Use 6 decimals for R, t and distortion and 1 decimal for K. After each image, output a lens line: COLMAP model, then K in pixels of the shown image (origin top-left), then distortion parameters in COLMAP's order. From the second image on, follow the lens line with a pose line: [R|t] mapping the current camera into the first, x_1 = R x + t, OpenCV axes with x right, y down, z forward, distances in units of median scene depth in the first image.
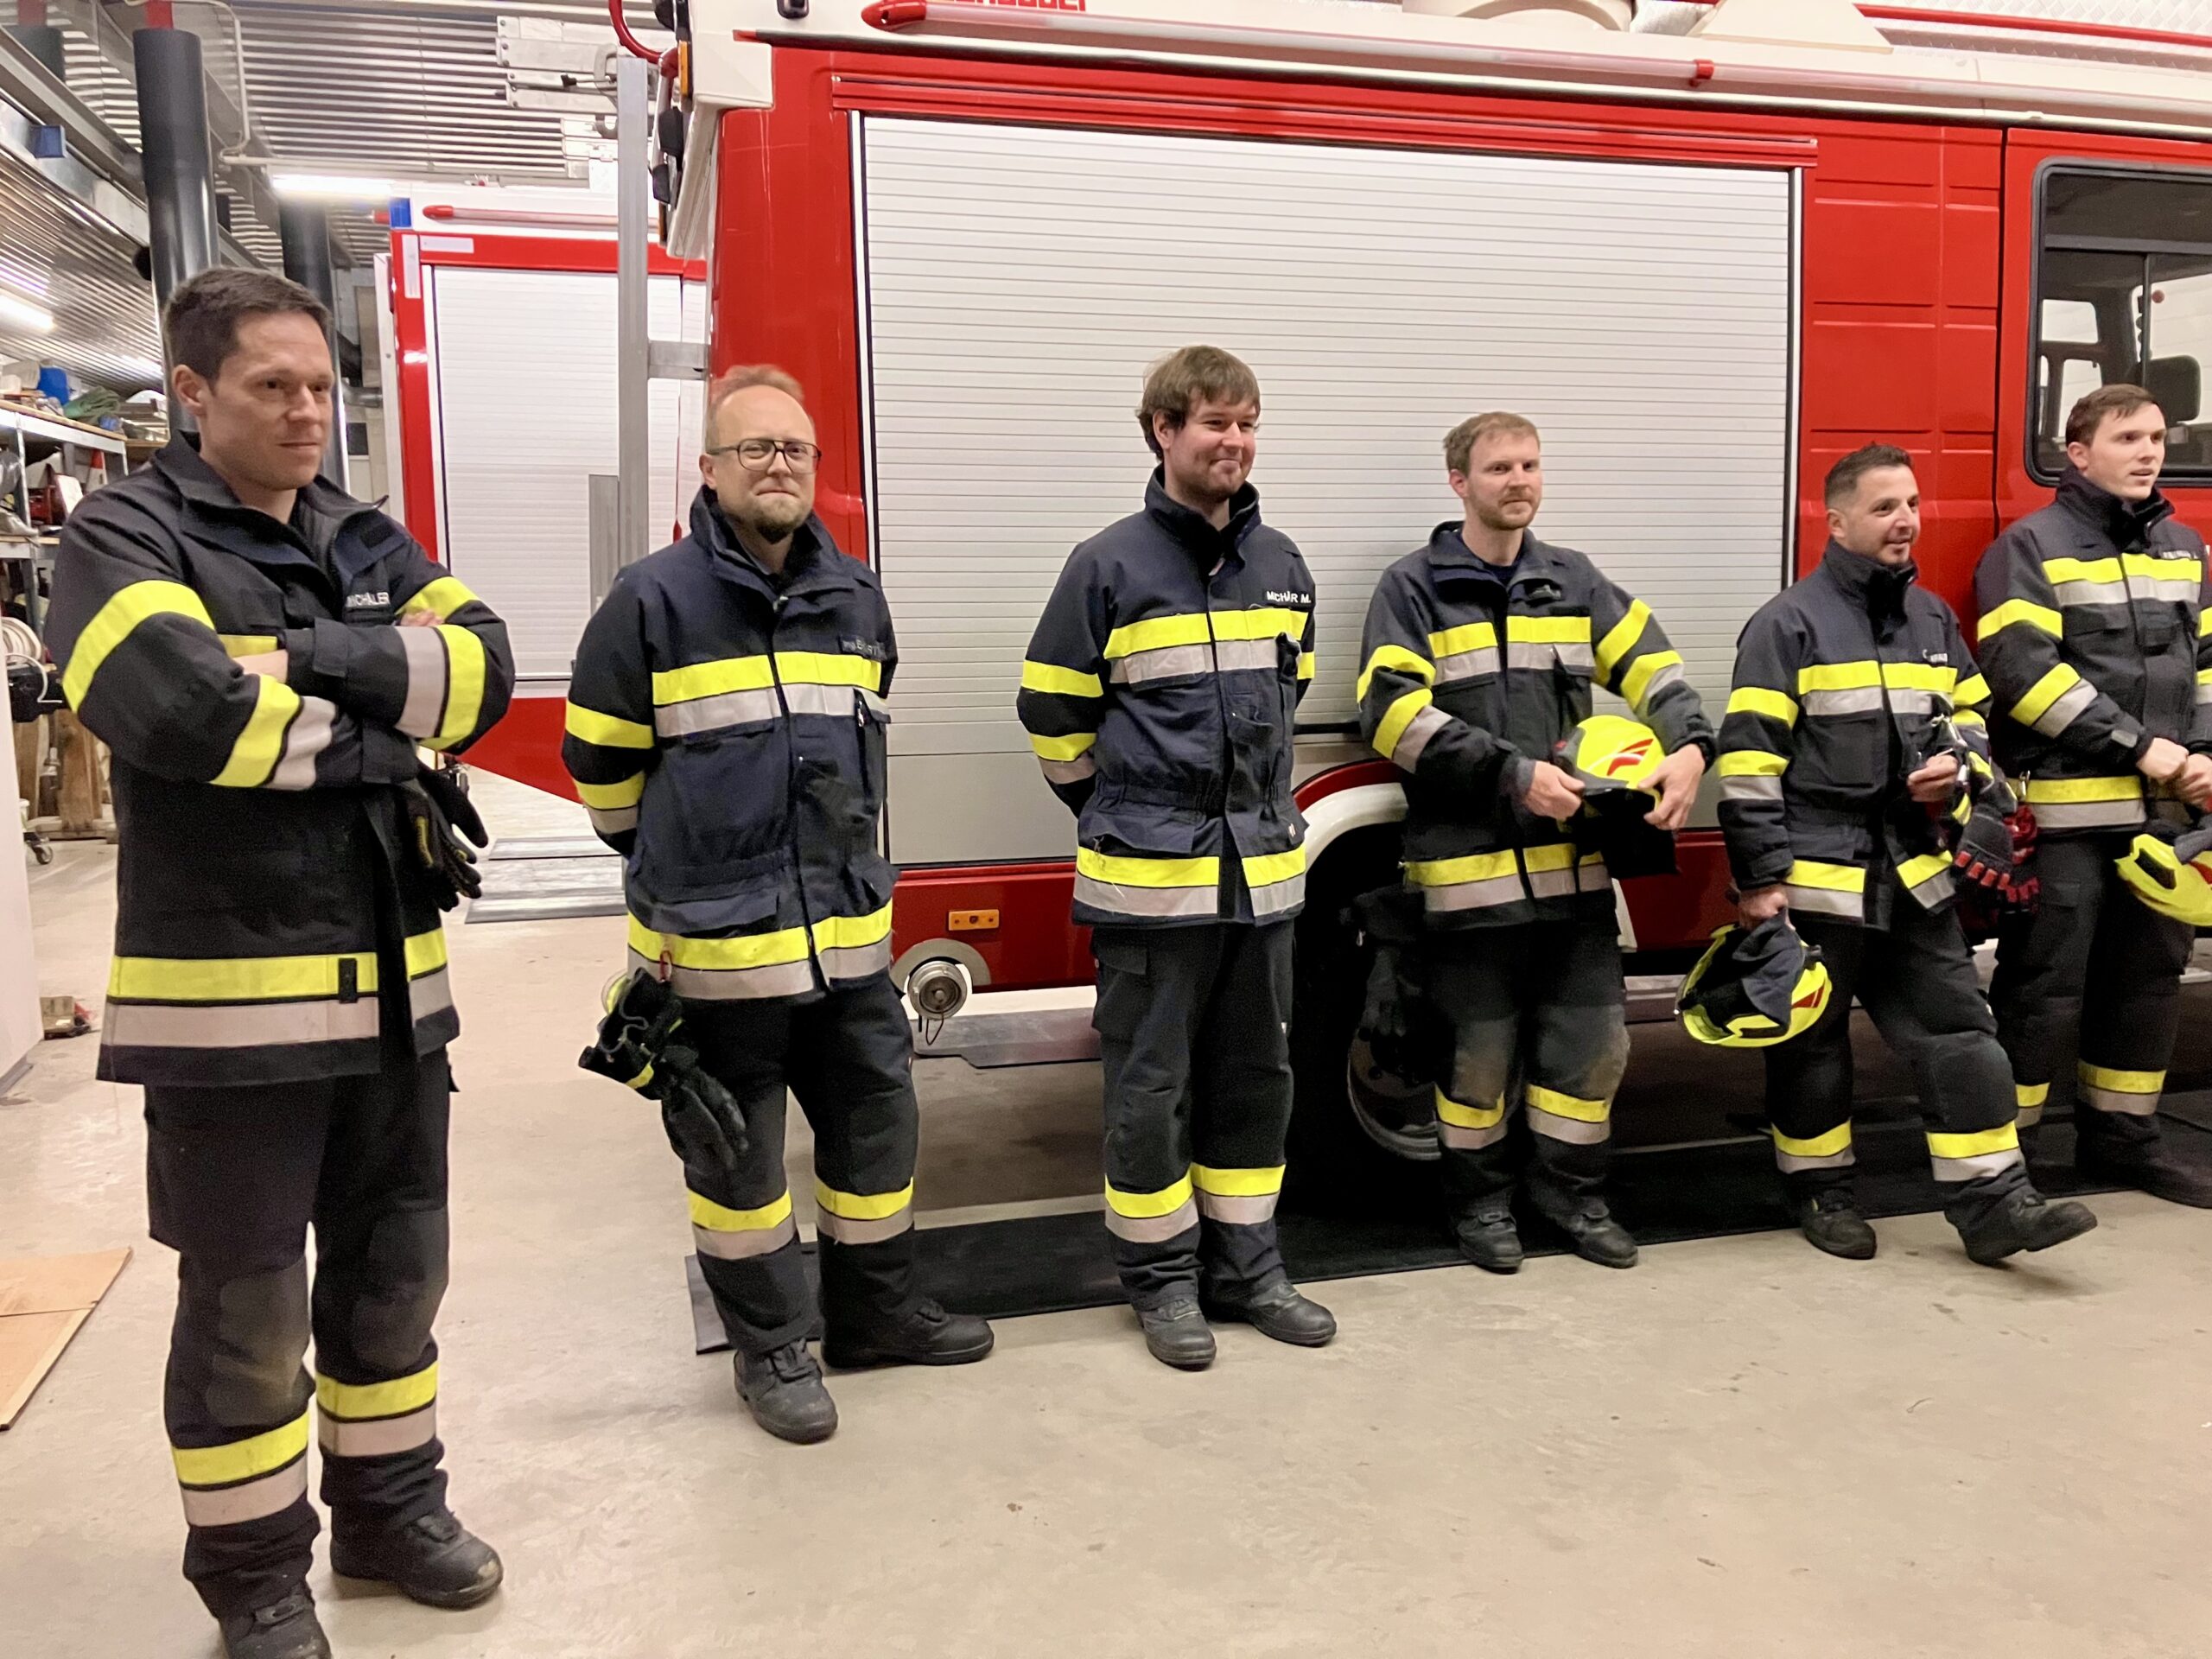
lens RADIAL K [[1891.4, 0, 1154.9], [0, 1891.4, 831.5], [0, 0, 1]] dist [0.146788, -0.053281]
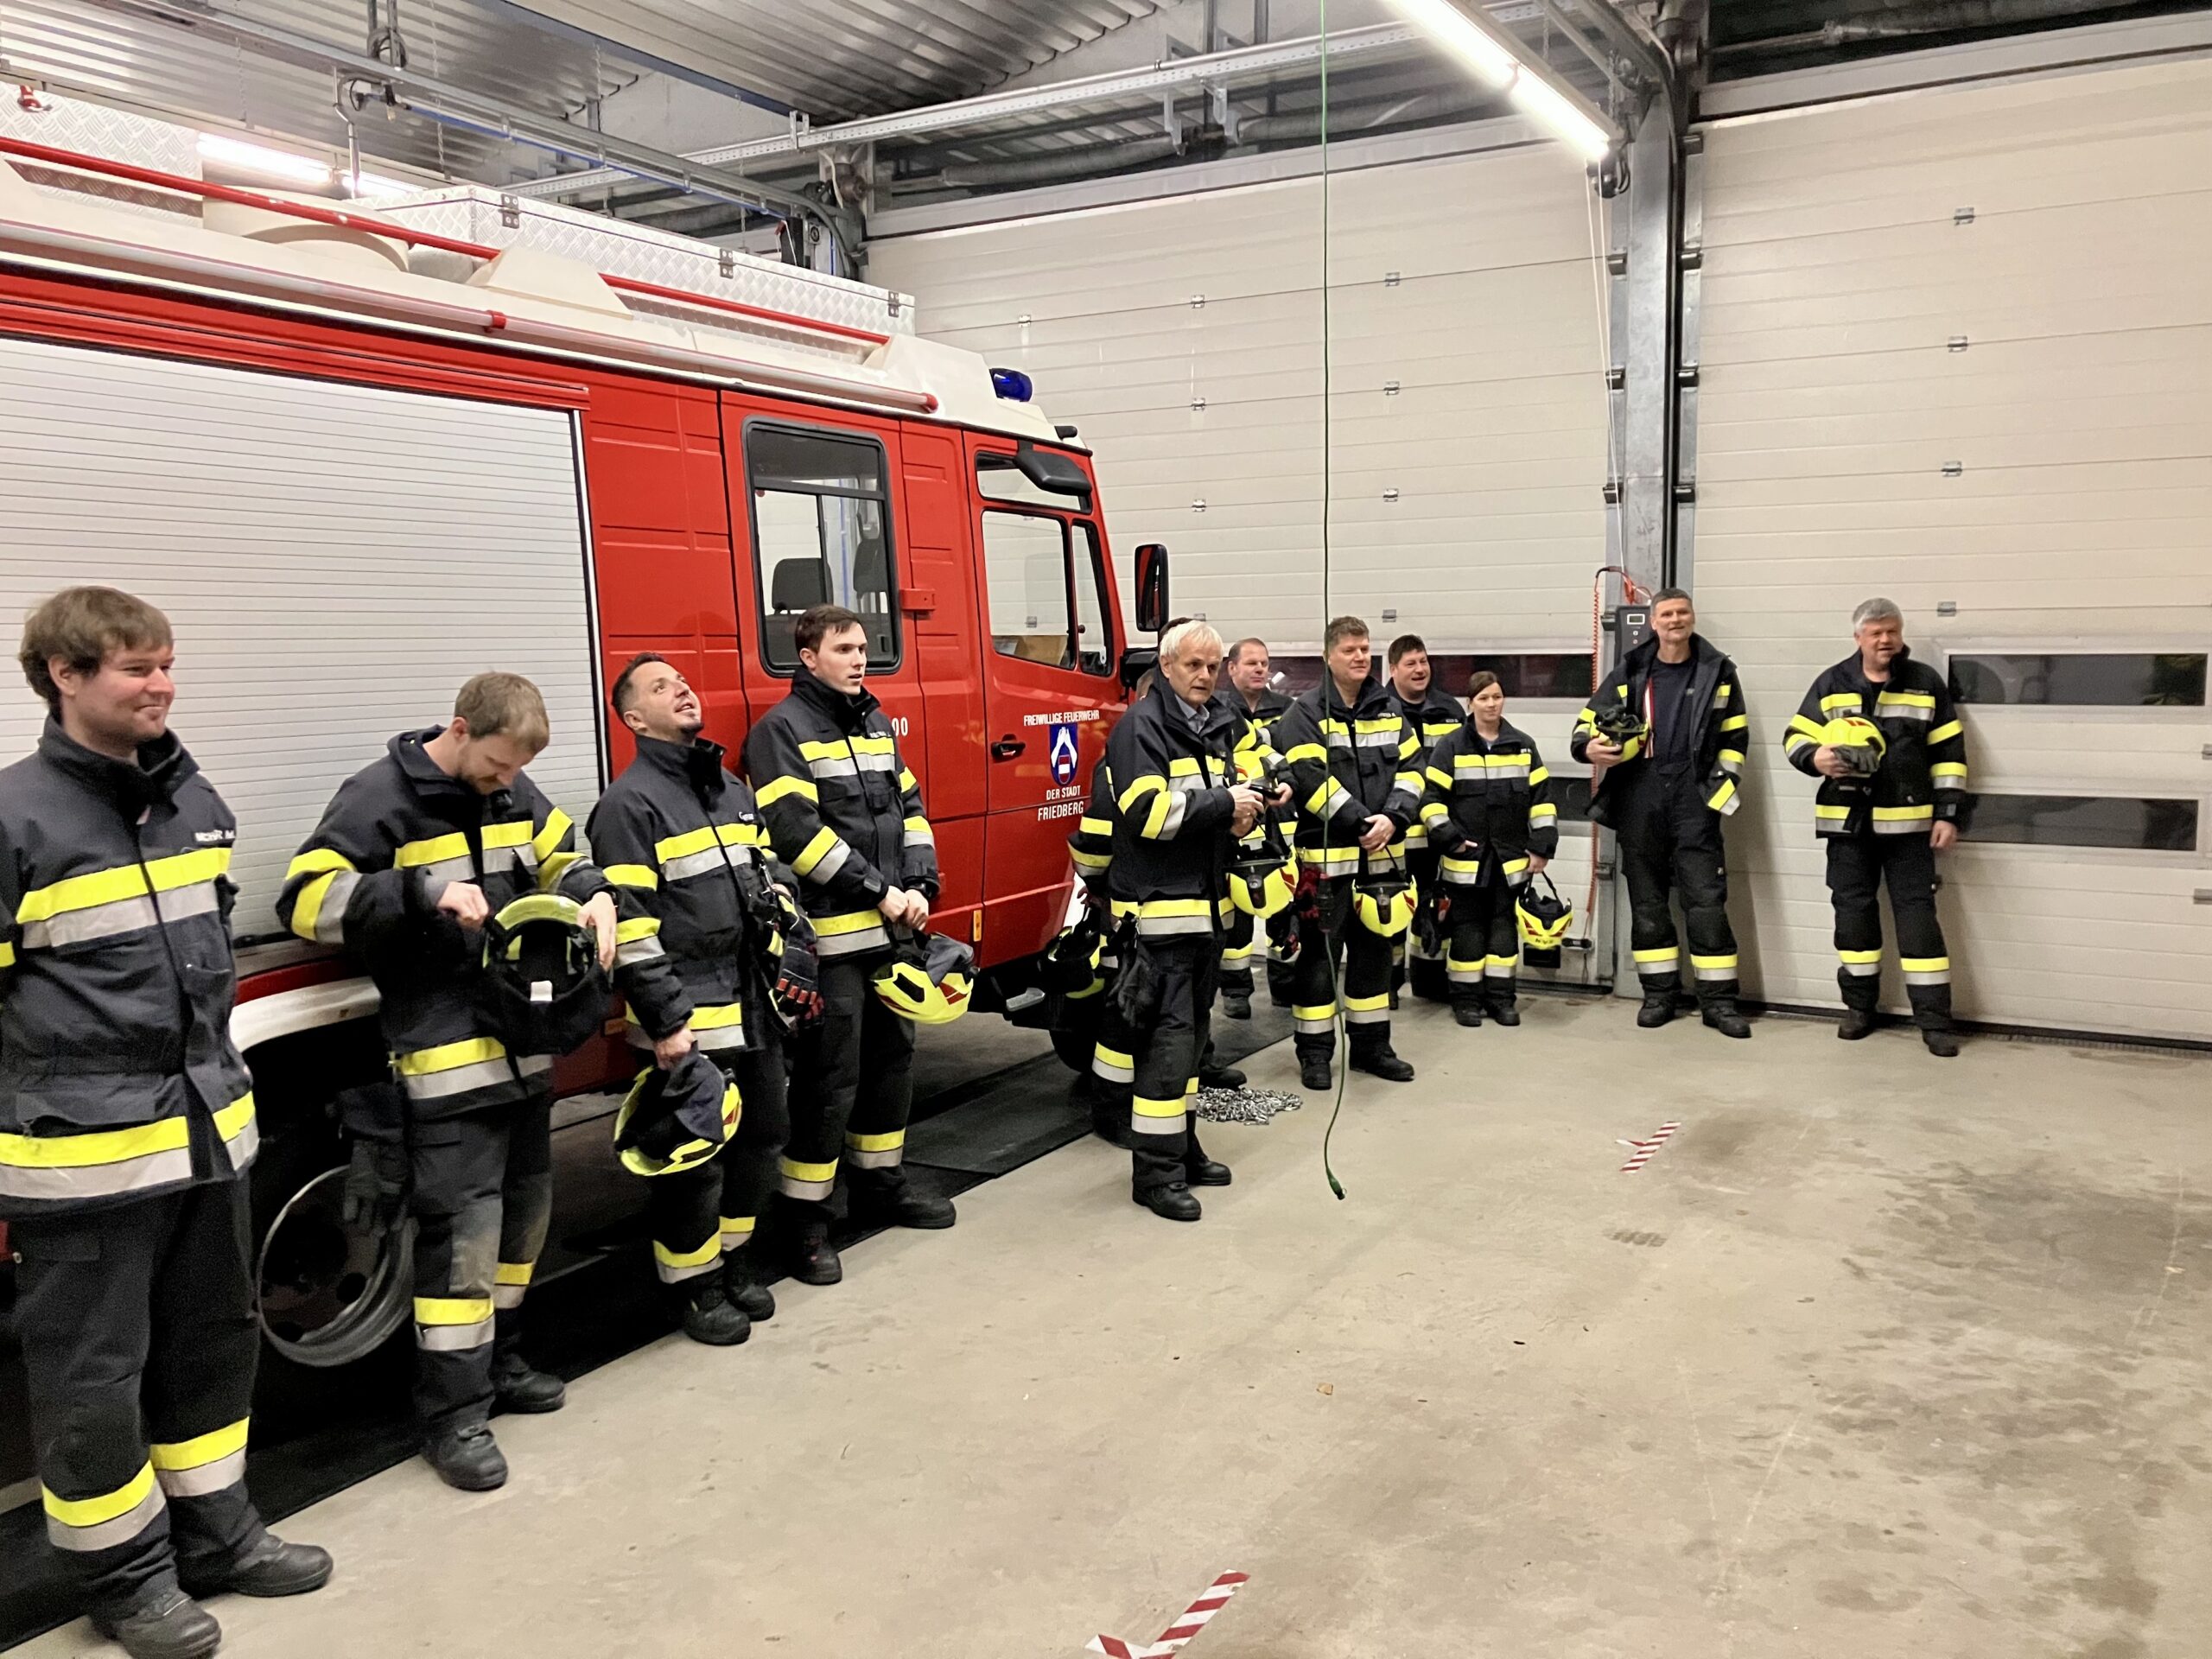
lens RADIAL K [[1891.4, 0, 1154.9], [0, 1891.4, 831.5], [0, 0, 1]] dist [0.146788, -0.053281]
pose [[0.737612, -0.073667, 0.671194, -0.252312], [0.088818, 0.995979, 0.011706, -0.095948], [-0.669357, 0.050980, 0.741189, -0.072938]]
